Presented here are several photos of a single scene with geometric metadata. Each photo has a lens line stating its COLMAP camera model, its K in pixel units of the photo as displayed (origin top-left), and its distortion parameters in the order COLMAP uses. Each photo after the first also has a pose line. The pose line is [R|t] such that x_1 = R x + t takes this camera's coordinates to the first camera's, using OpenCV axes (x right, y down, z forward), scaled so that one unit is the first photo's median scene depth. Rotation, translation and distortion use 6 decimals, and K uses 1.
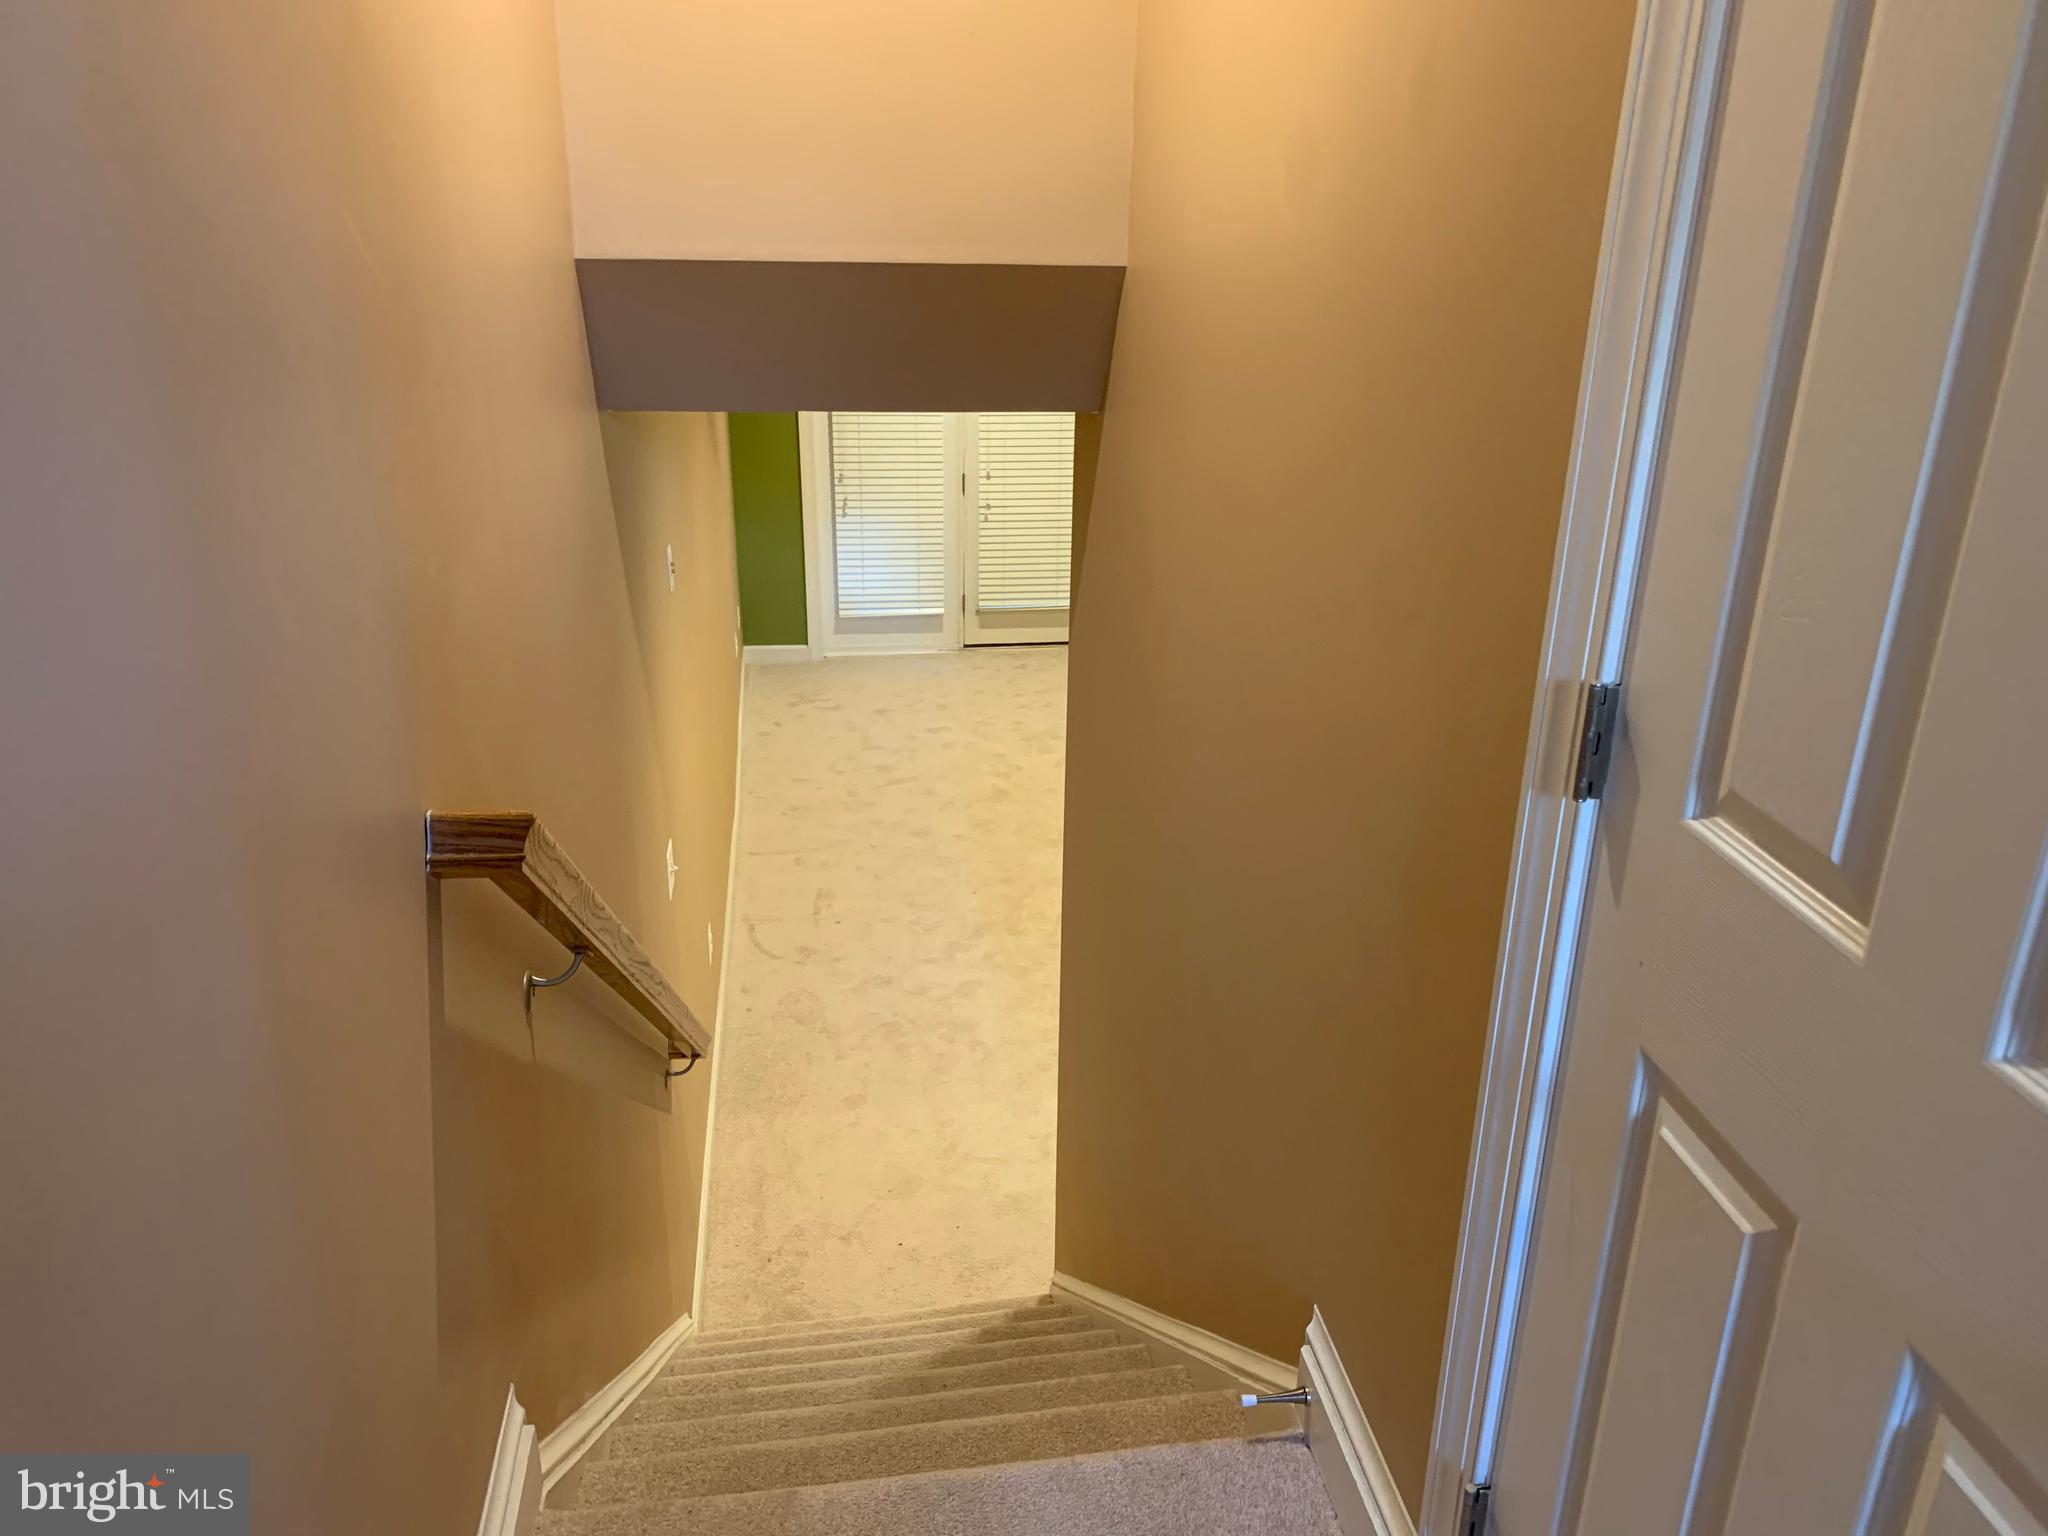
lens RADIAL K [[1558.0, 0, 1012.4], [0, 1558.0, 752.9], [0, 0, 1]] dist [0.049278, -0.077914]
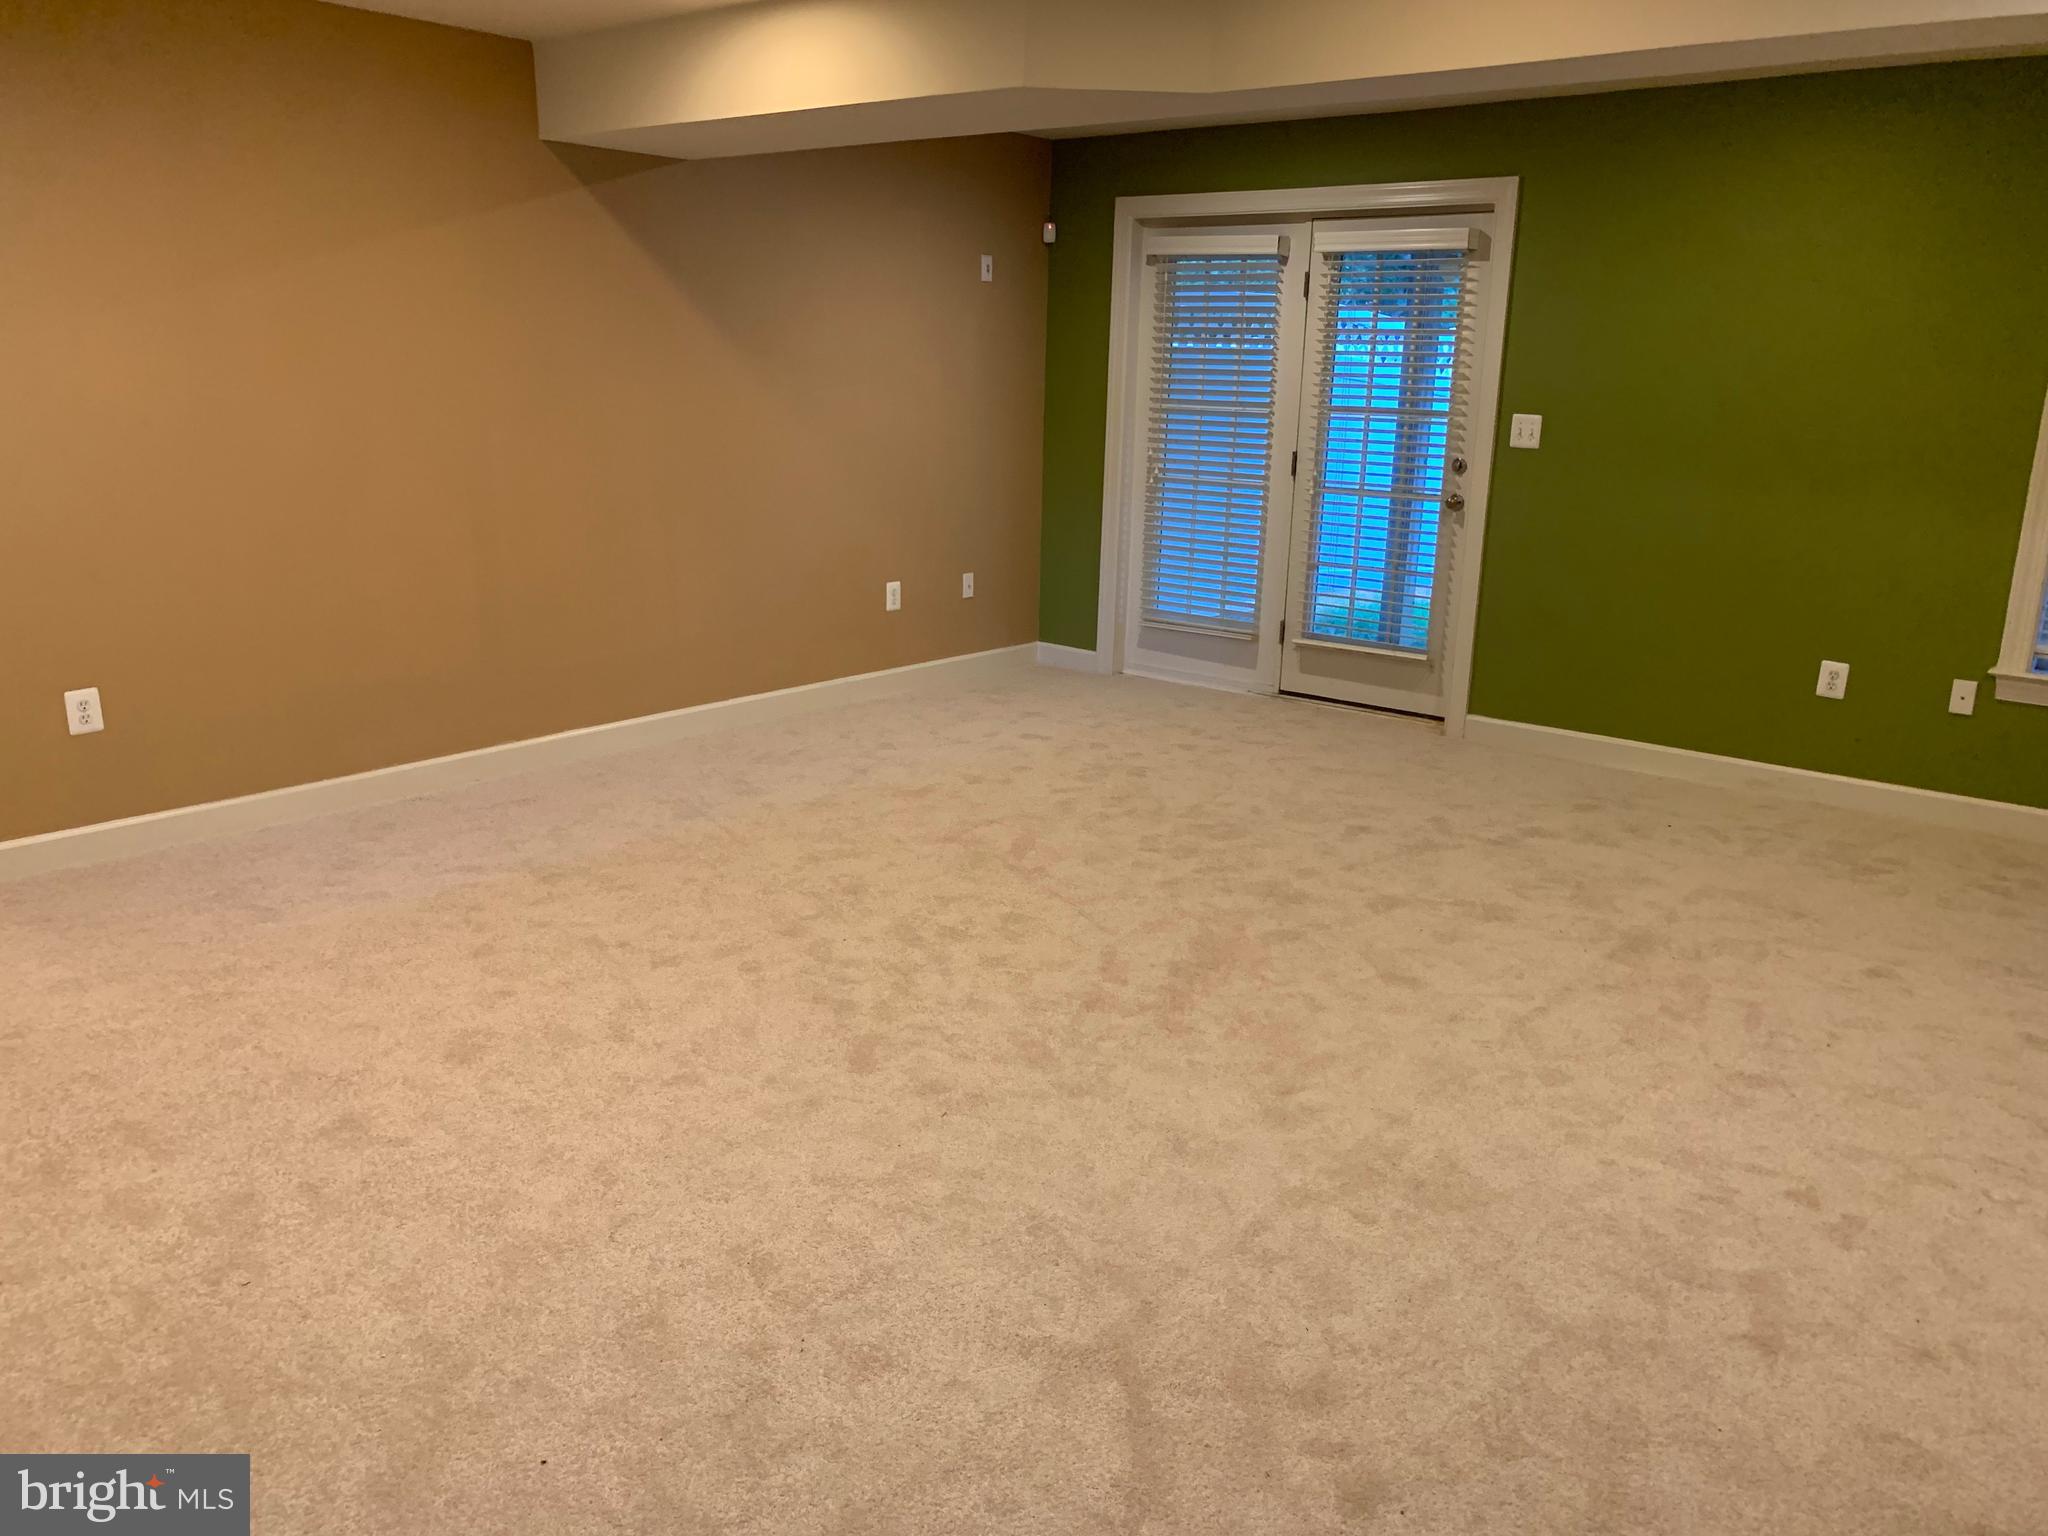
lens RADIAL K [[1558.0, 0, 1012.4], [0, 1558.0, 752.9], [0, 0, 1]] dist [0.049278, -0.077914]
pose [[0.665341, 0.185826, -0.723042, 0.532155], [-0.282563, 0.959154, -0.013505, 0.006383], [0.690999, 0.213290, 0.690672, 0.514754]]
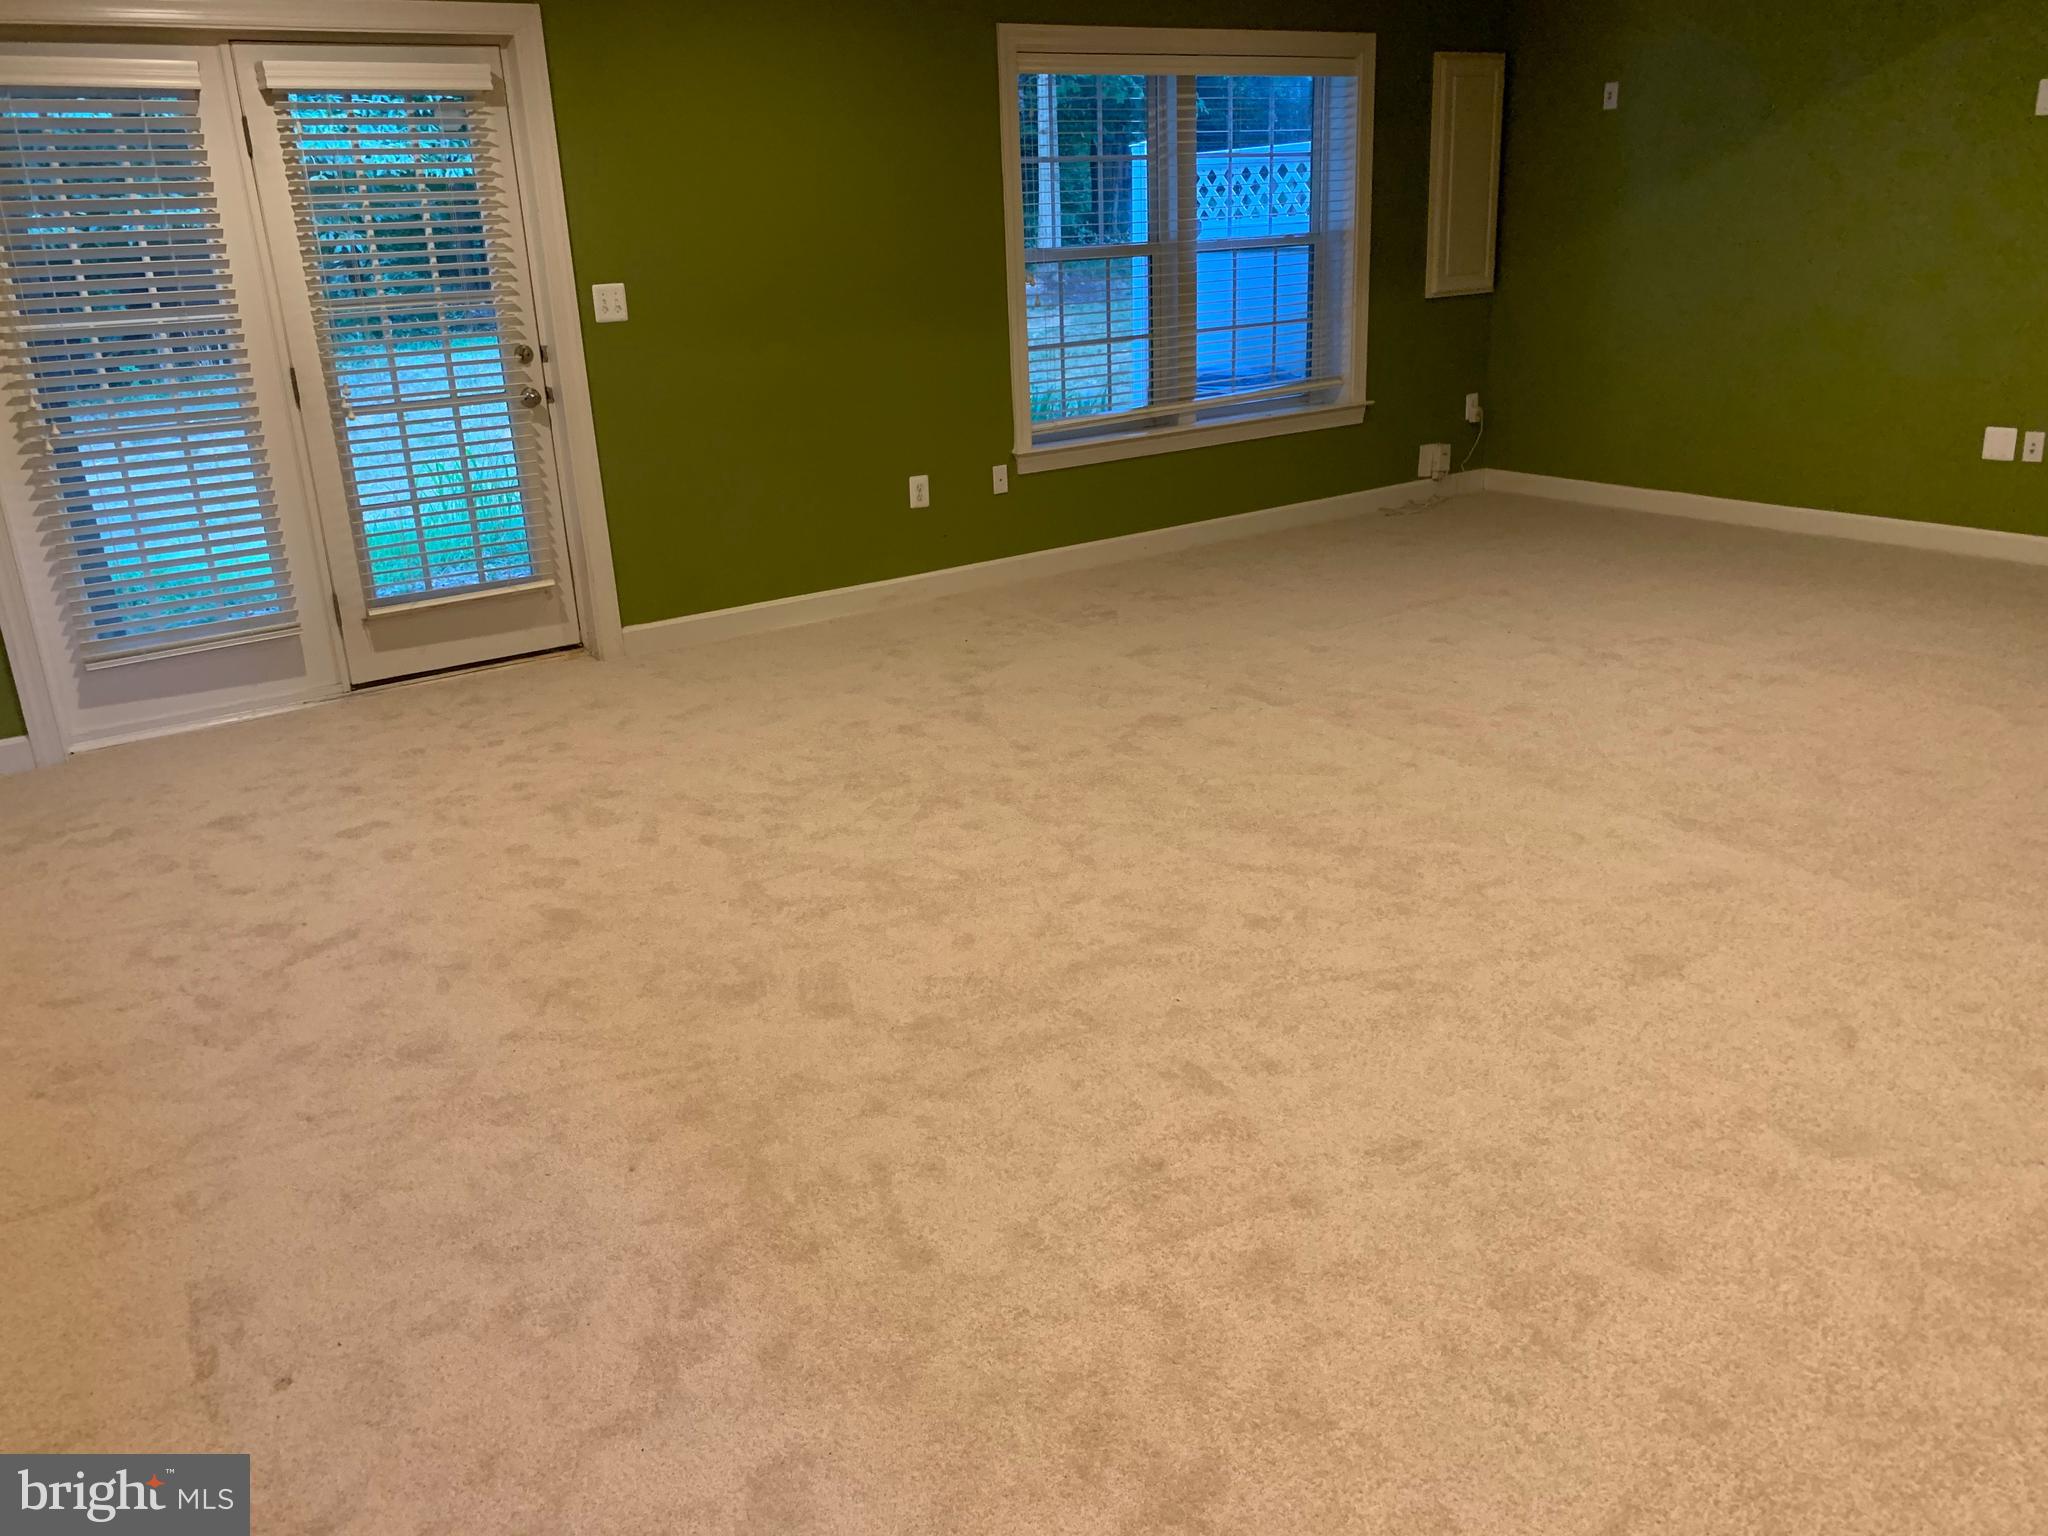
lens RADIAL K [[1558.0, 0, 1012.4], [0, 1558.0, 752.9], [0, 0, 1]] dist [0.049278, -0.077914]
pose [[0.891463, -0.190976, 0.410878, -0.069083], [0.210819, 0.977520, -0.003053, 0.006837], [-0.401059, 0.089343, 0.911685, 0.501869]]
